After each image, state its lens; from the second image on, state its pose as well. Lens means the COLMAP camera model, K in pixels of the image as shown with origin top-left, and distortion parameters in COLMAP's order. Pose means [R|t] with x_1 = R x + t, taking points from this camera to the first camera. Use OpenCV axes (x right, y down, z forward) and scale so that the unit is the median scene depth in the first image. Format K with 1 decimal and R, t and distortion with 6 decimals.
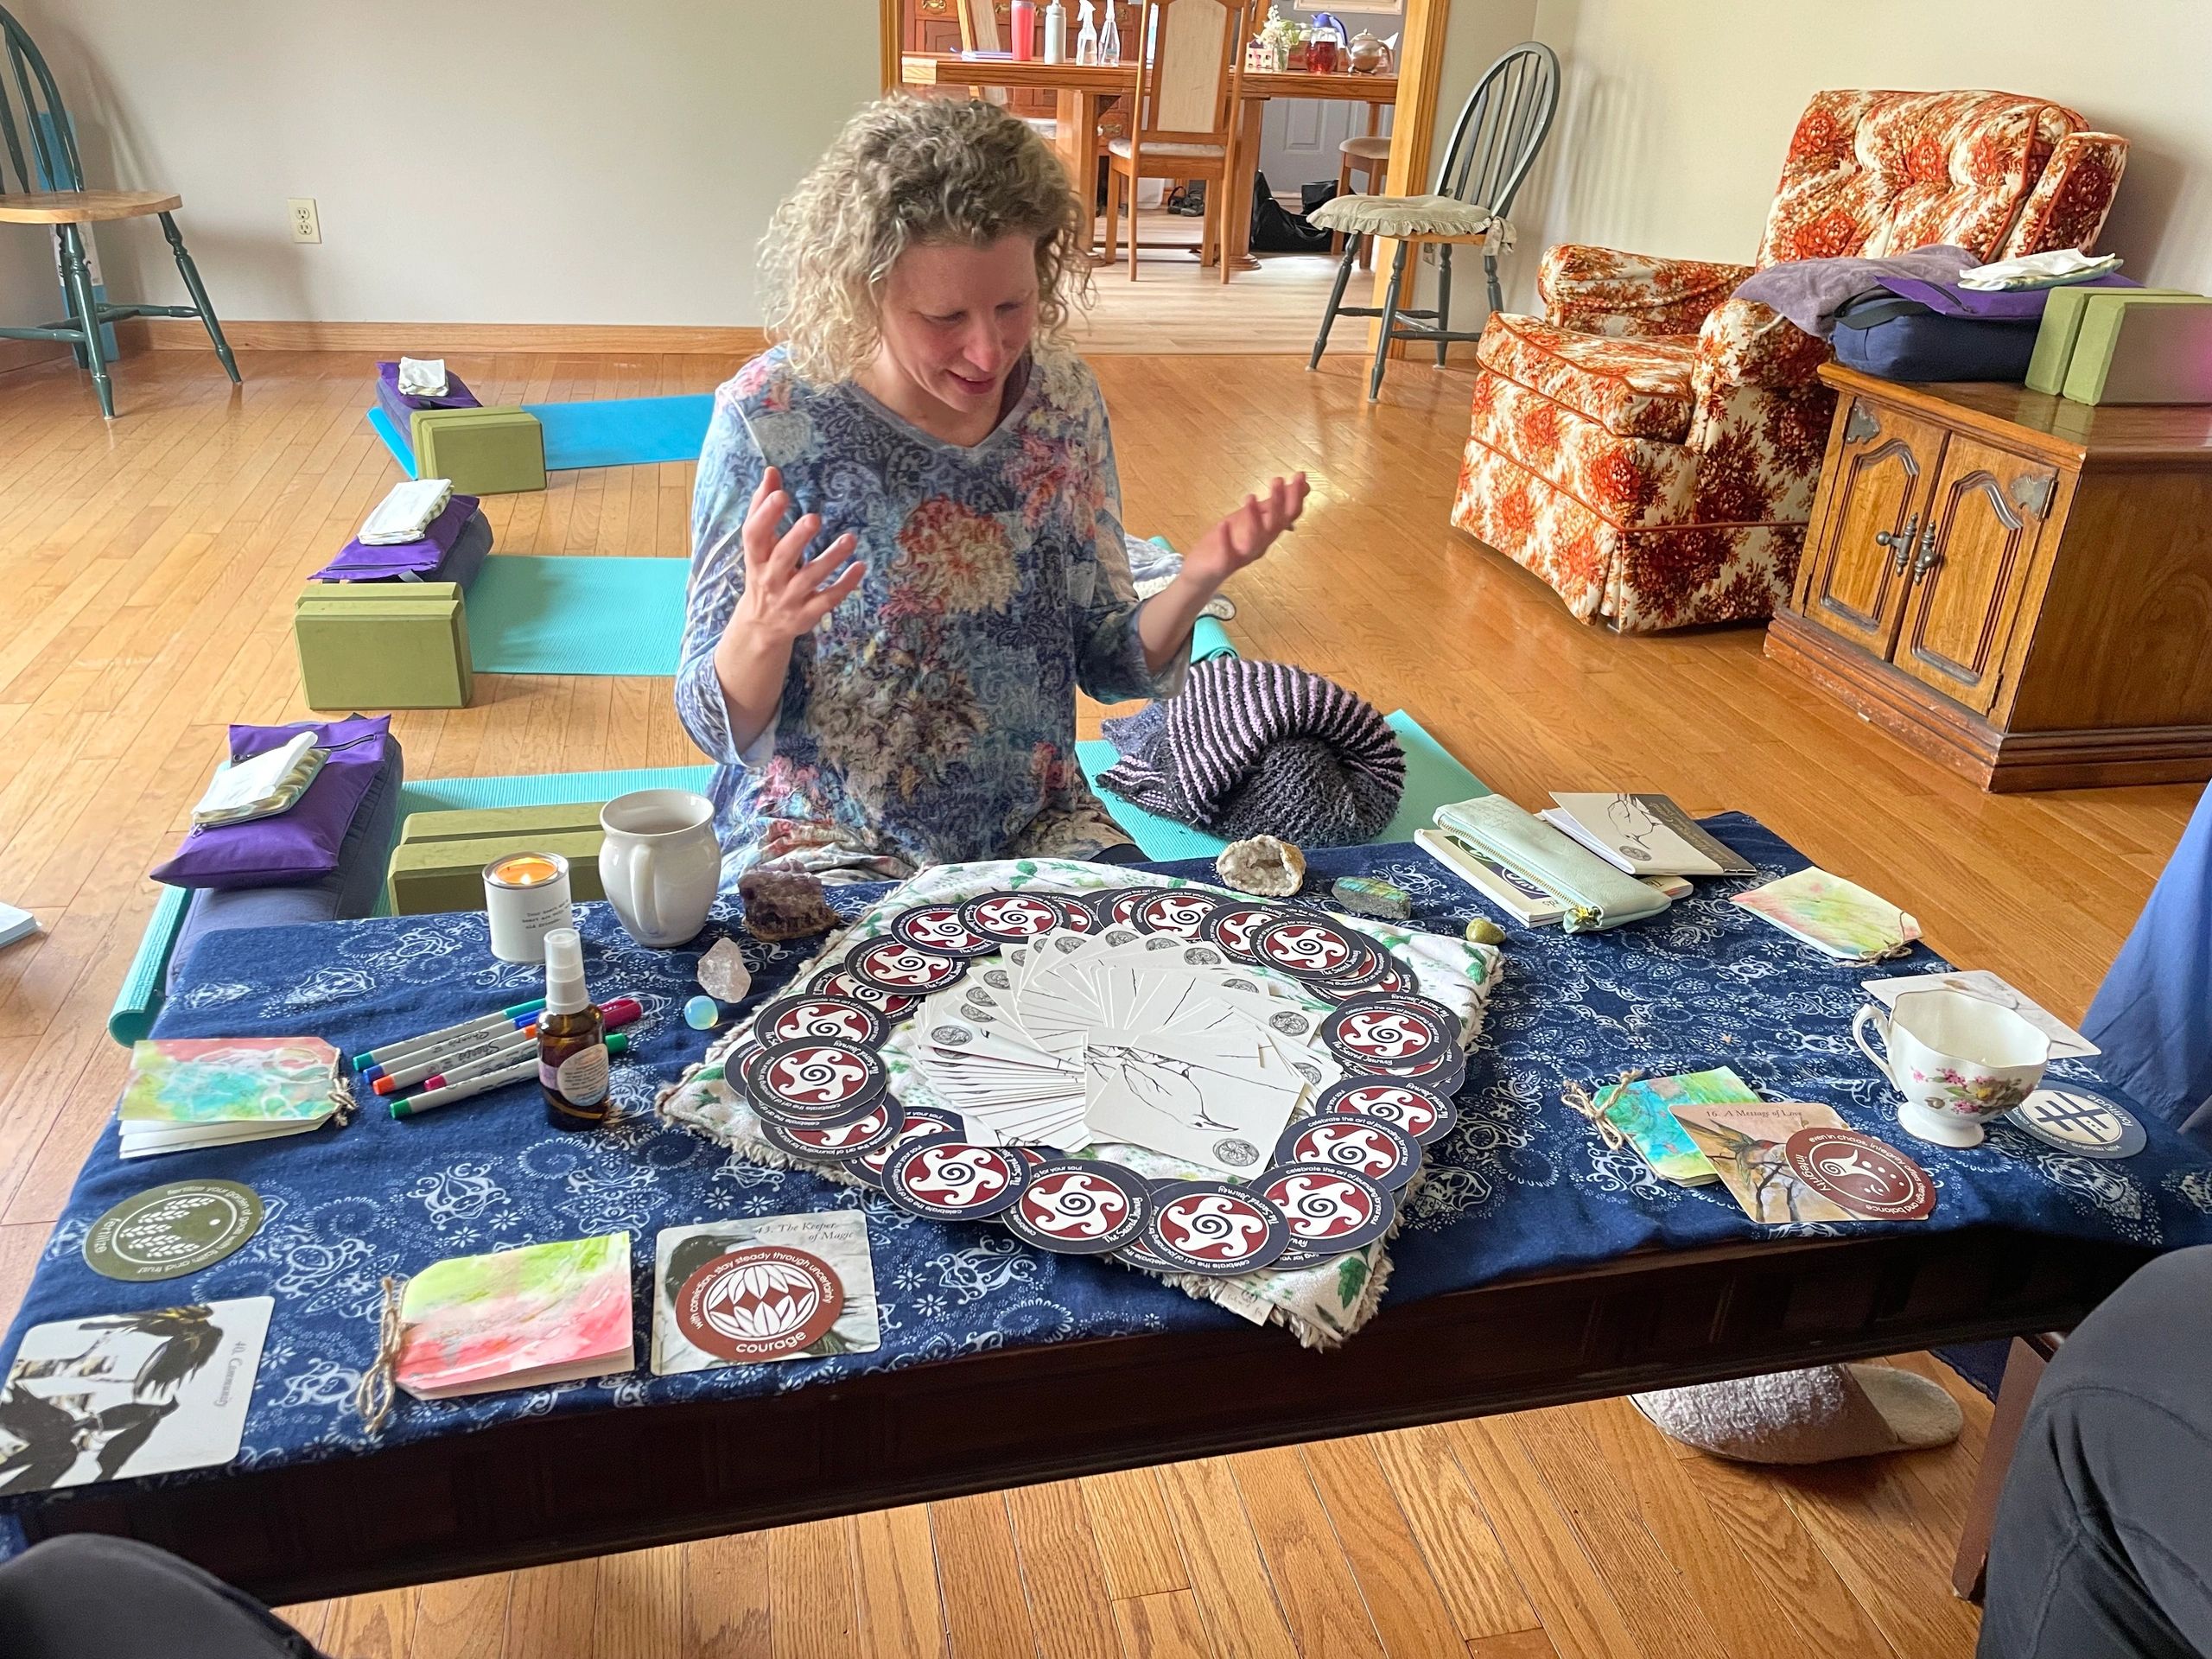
lens RADIAL K [[1671.7, 0, 1102.7], [0, 1671.7, 769.8], [0, 0, 1]] dist [0.082534, -0.097909]
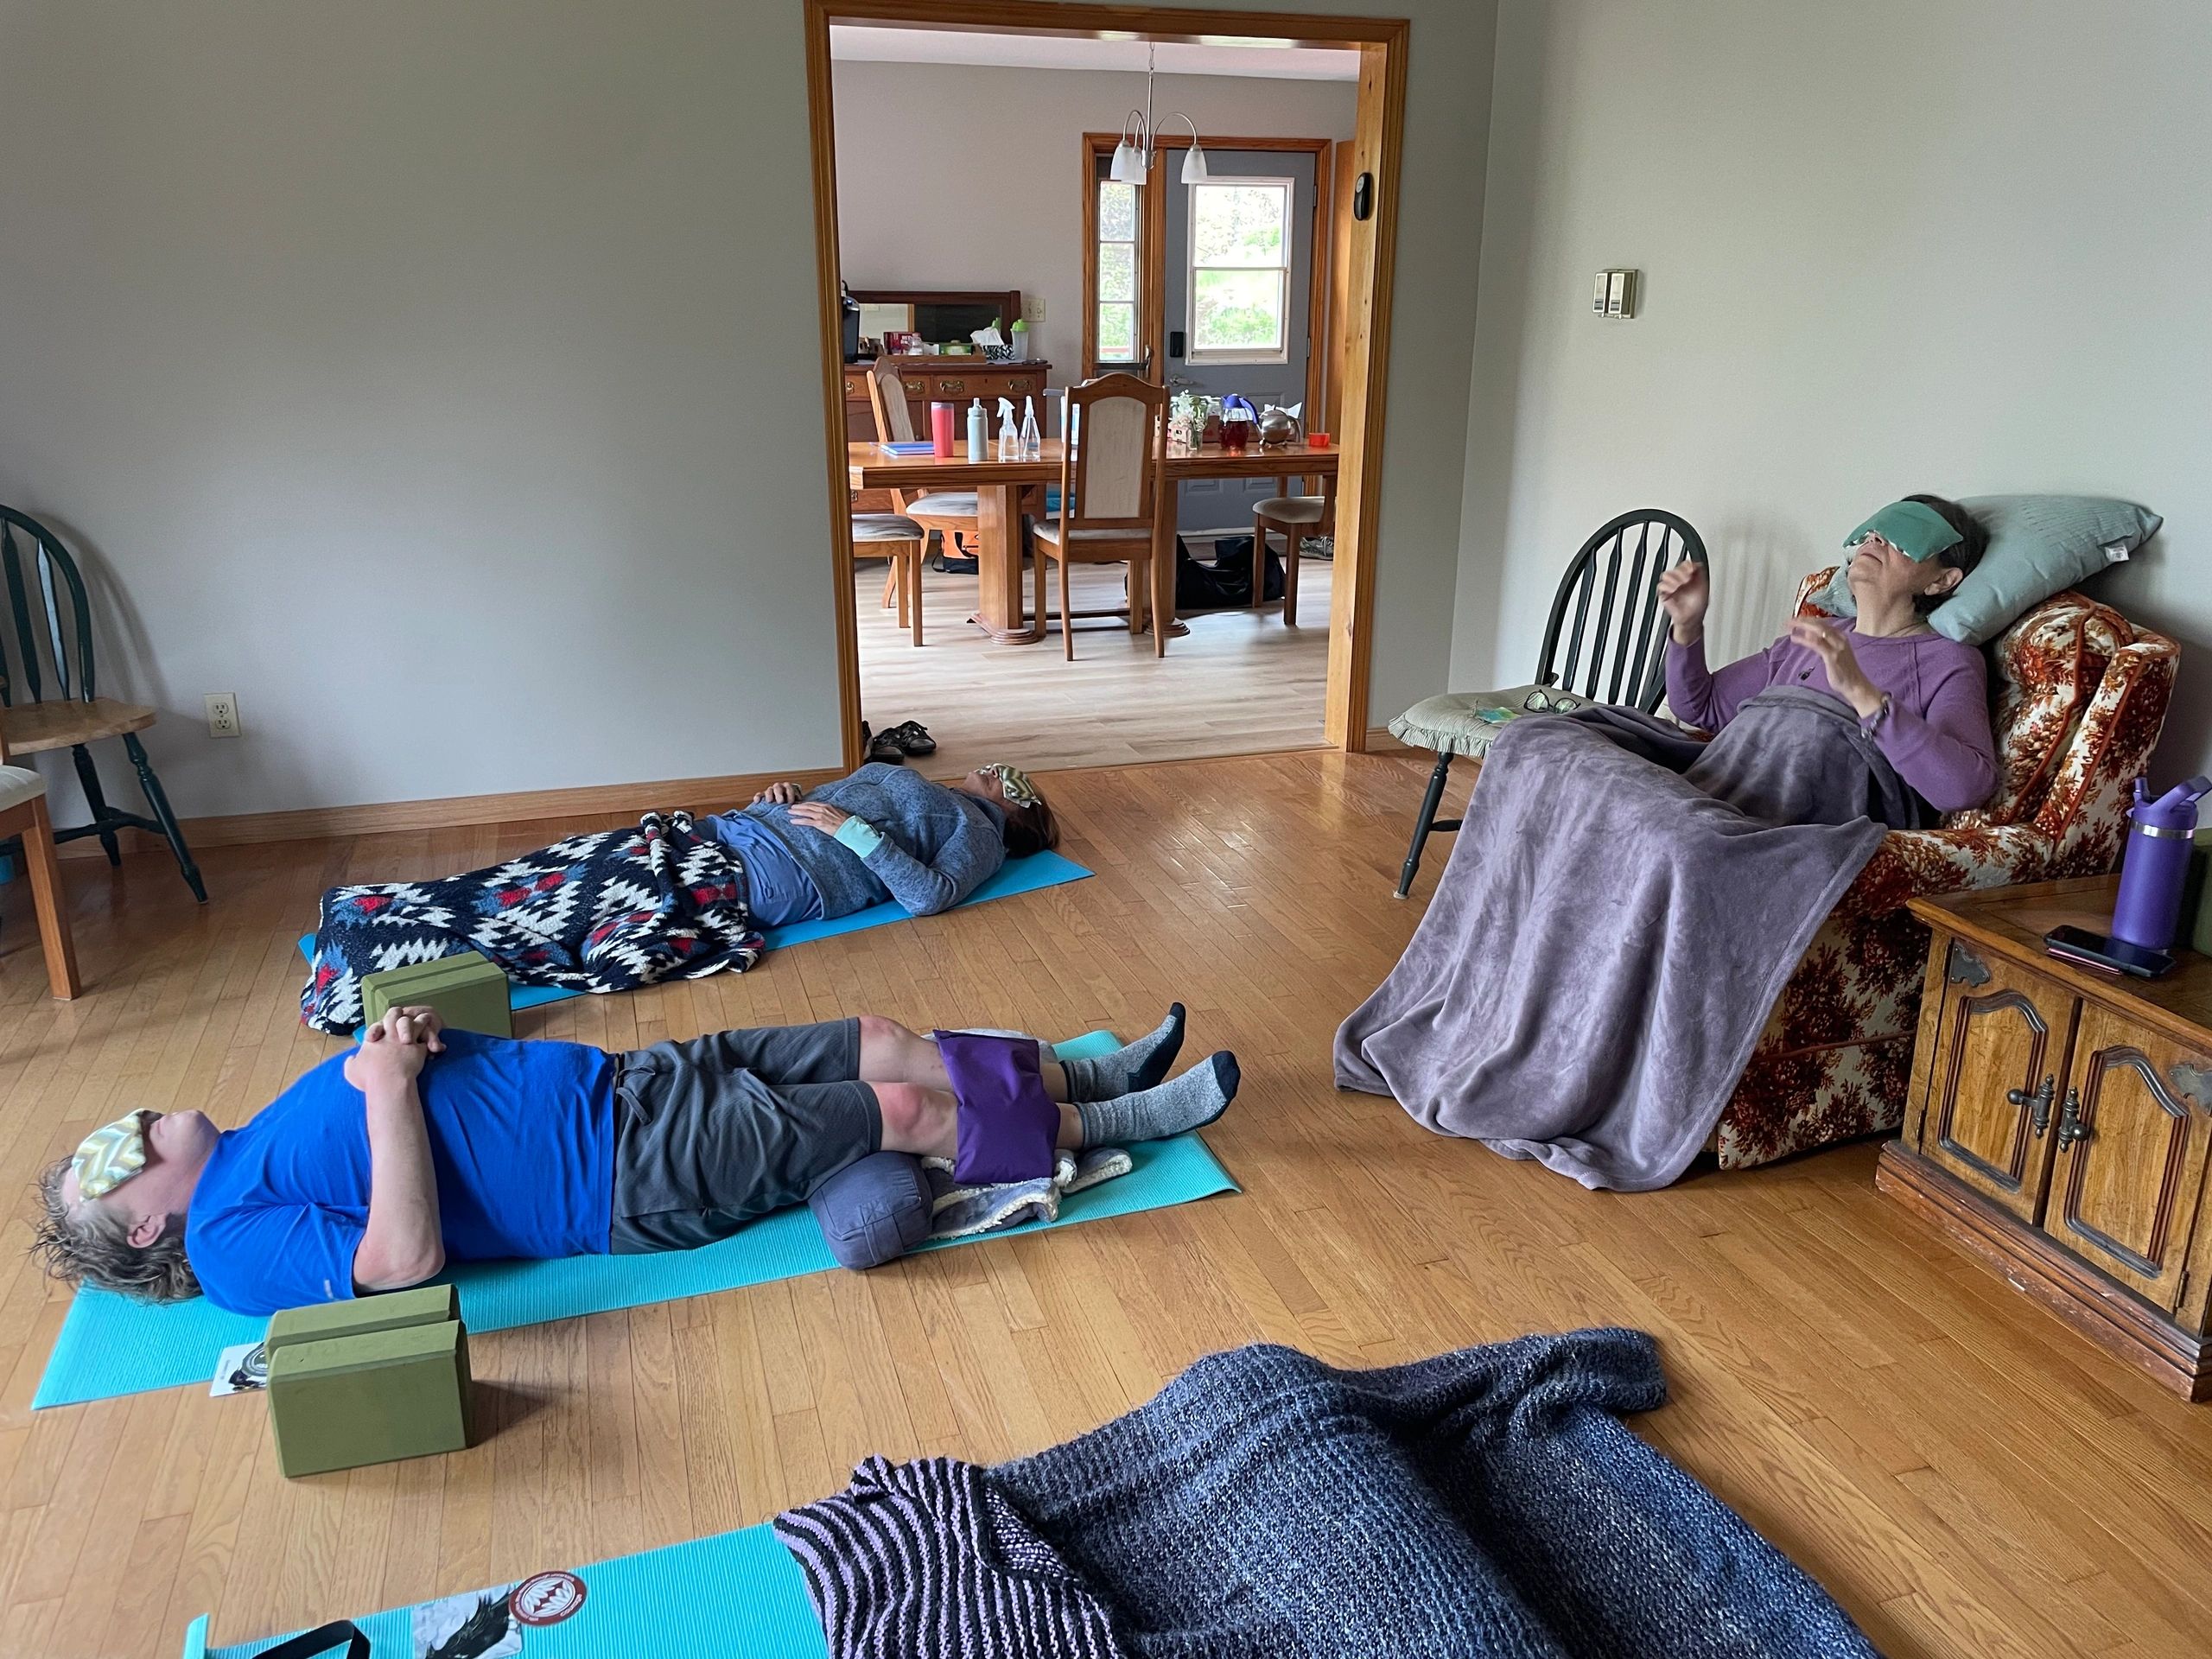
lens RADIAL K [[1671.7, 0, 1102.7], [0, 1671.7, 769.8], [0, 0, 1]] dist [0.082534, -0.097909]
pose [[0.995319, -0.064594, 0.071885, -0.085536], [0.074186, 0.987376, -0.139946, -0.199800], [-0.061937, 0.144624, 0.987546, 0.074408]]
